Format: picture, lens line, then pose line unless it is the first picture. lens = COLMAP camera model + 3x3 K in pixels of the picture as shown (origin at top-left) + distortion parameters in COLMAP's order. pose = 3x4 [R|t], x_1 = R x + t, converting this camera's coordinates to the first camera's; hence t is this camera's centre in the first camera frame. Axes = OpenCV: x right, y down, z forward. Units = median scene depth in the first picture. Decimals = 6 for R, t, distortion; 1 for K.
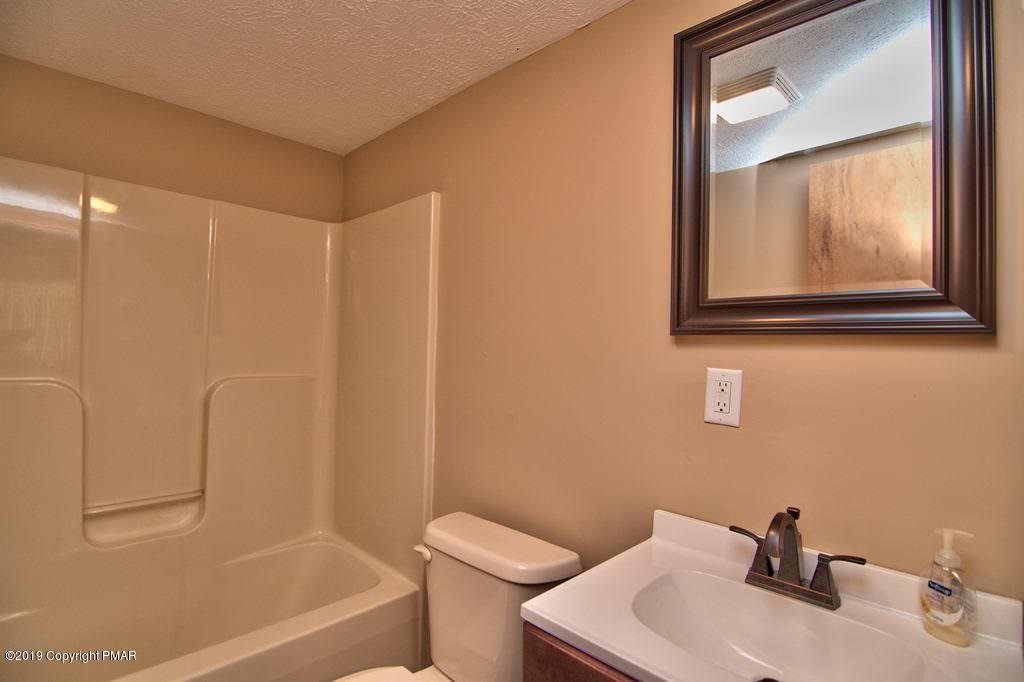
lens RADIAL K [[499.5, 0, 512.0], [0, 499.5, 341.0], [0, 0, 1]] dist [0.004723, -0.009719]
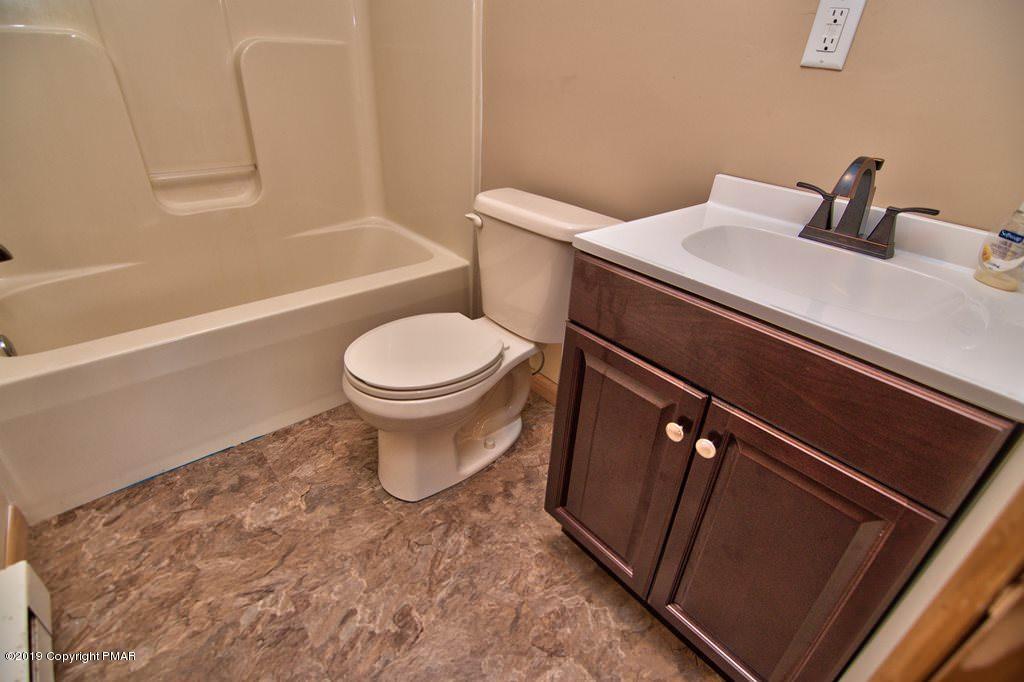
lens RADIAL K [[499.5, 0, 512.0], [0, 499.5, 341.0], [0, 0, 1]] dist [0.004723, -0.009719]
pose [[0.996056, 0.060672, -0.064734, -0.019011], [-0.020225, 0.865694, 0.500165, 0.132737], [0.086386, -0.496884, 0.863507, -0.010663]]
